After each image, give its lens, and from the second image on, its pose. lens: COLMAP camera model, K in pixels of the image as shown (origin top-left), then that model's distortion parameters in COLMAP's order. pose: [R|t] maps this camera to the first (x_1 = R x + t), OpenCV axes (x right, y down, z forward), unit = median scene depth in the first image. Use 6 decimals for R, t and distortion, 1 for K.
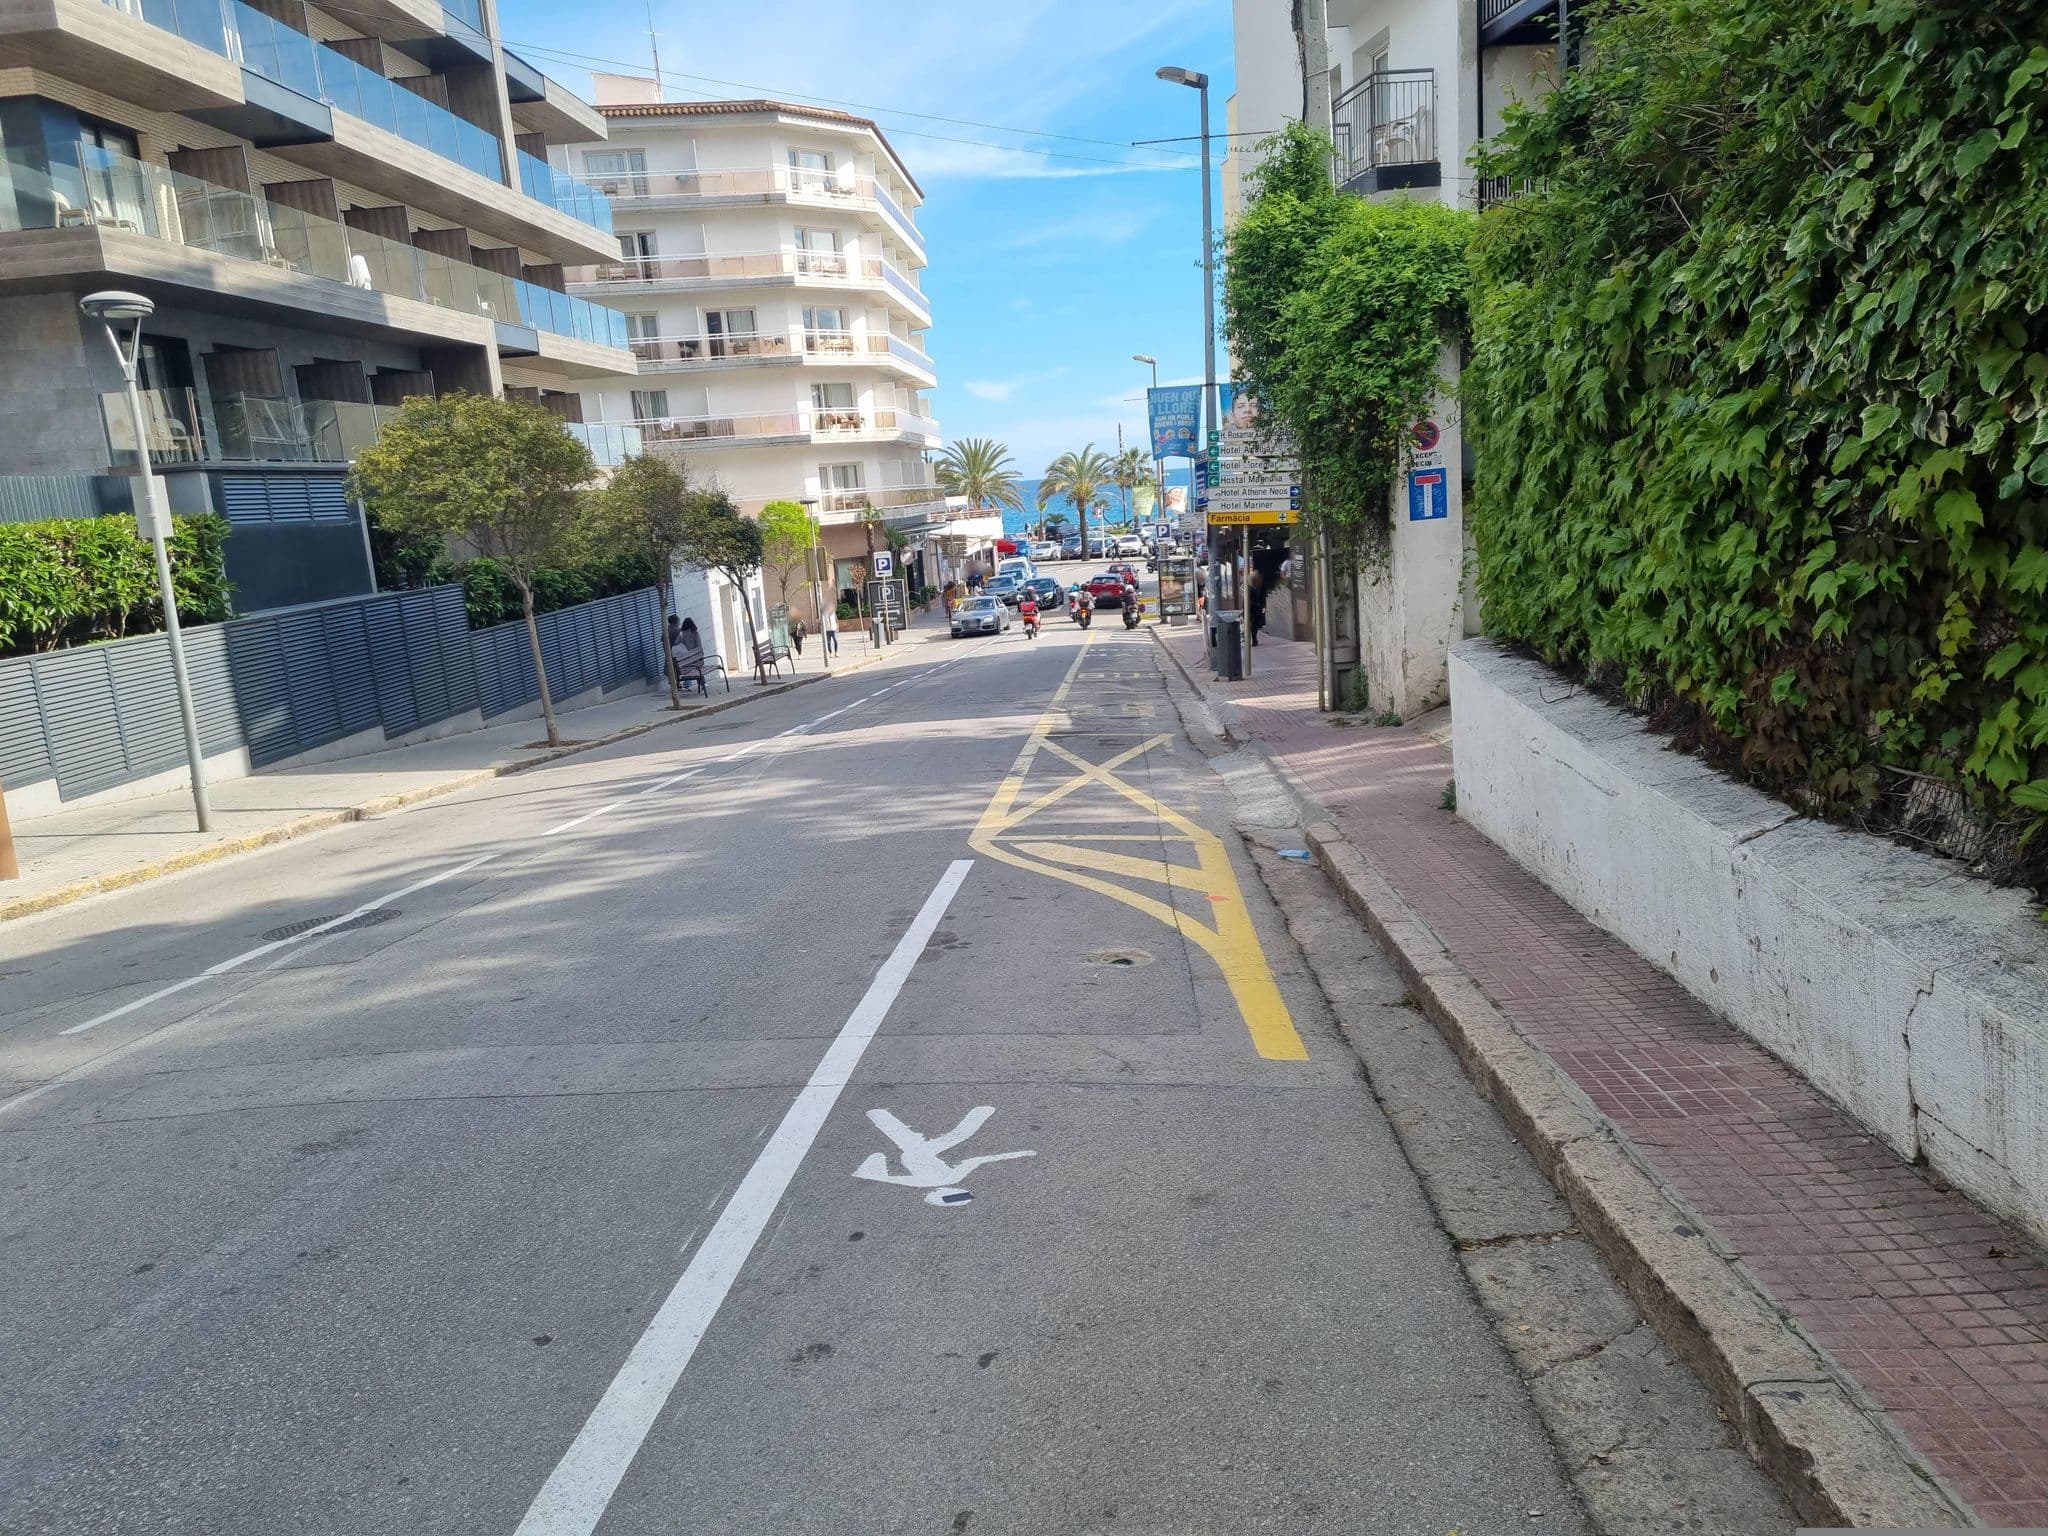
lens RADIAL K [[1420.7, 0, 1032.0], [0, 1420.7, 796.8], [0, 0, 1]] dist [0.058884, -0.049624]
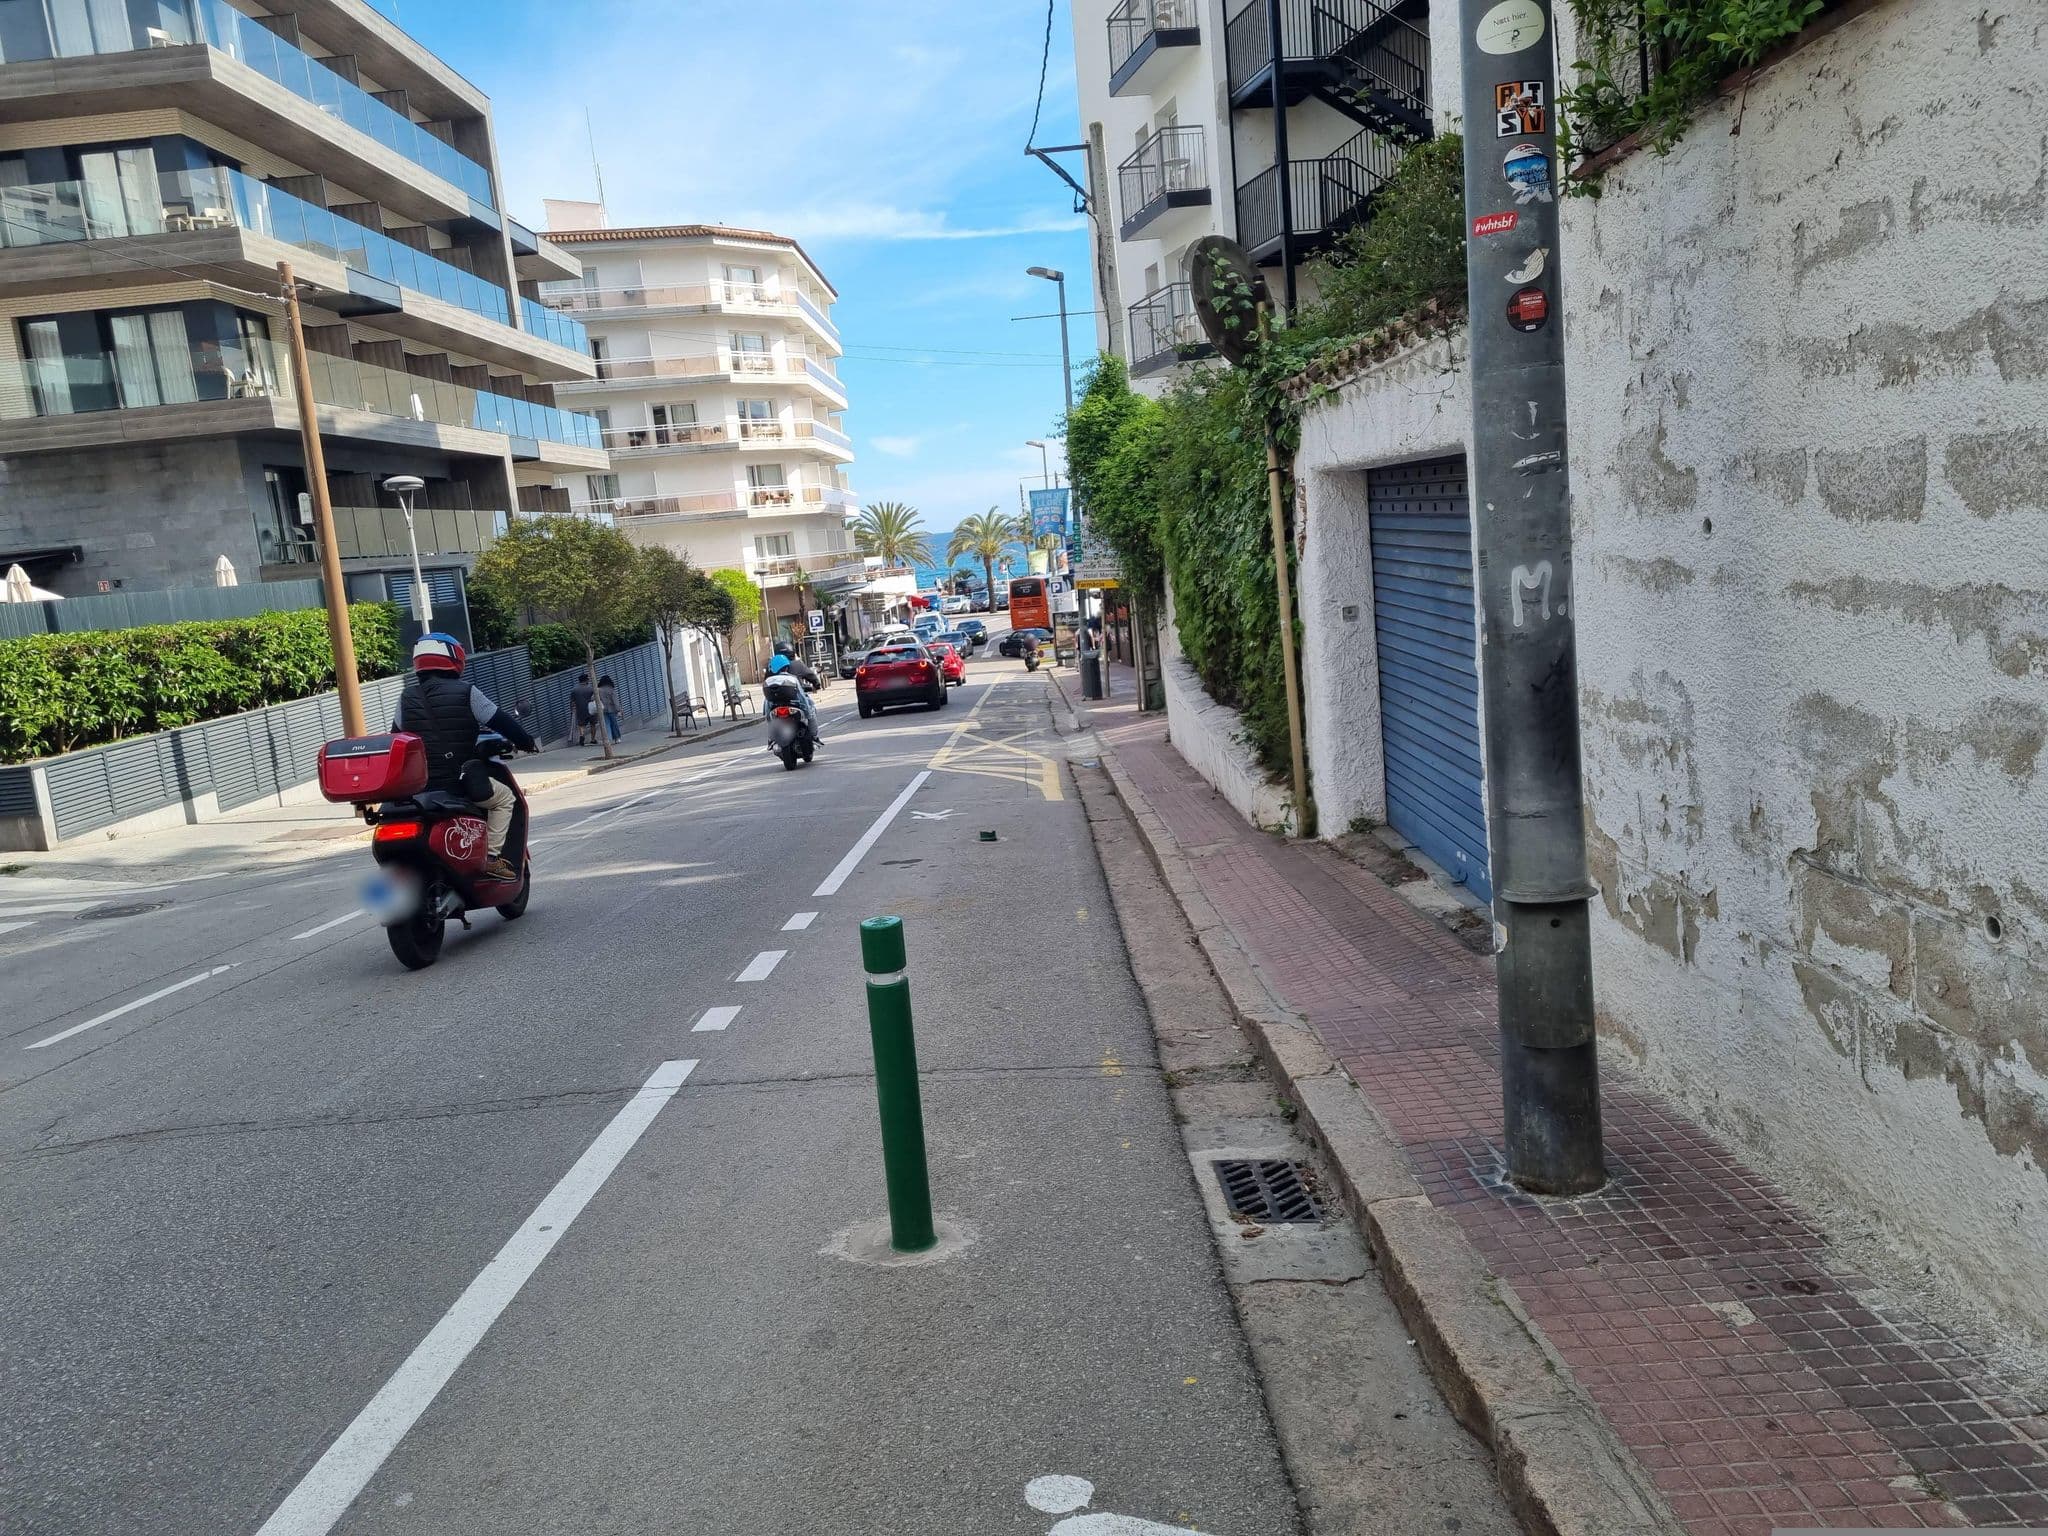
lens RADIAL K [[1420.7, 0, 1032.0], [0, 1420.7, 796.8], [0, 0, 1]] dist [0.058884, -0.049624]
pose [[0.997735, -0.032103, 0.059112, -0.002805], [0.034136, 0.998849, -0.033705, 0.022247], [-0.057962, 0.035646, 0.997682, -0.147621]]
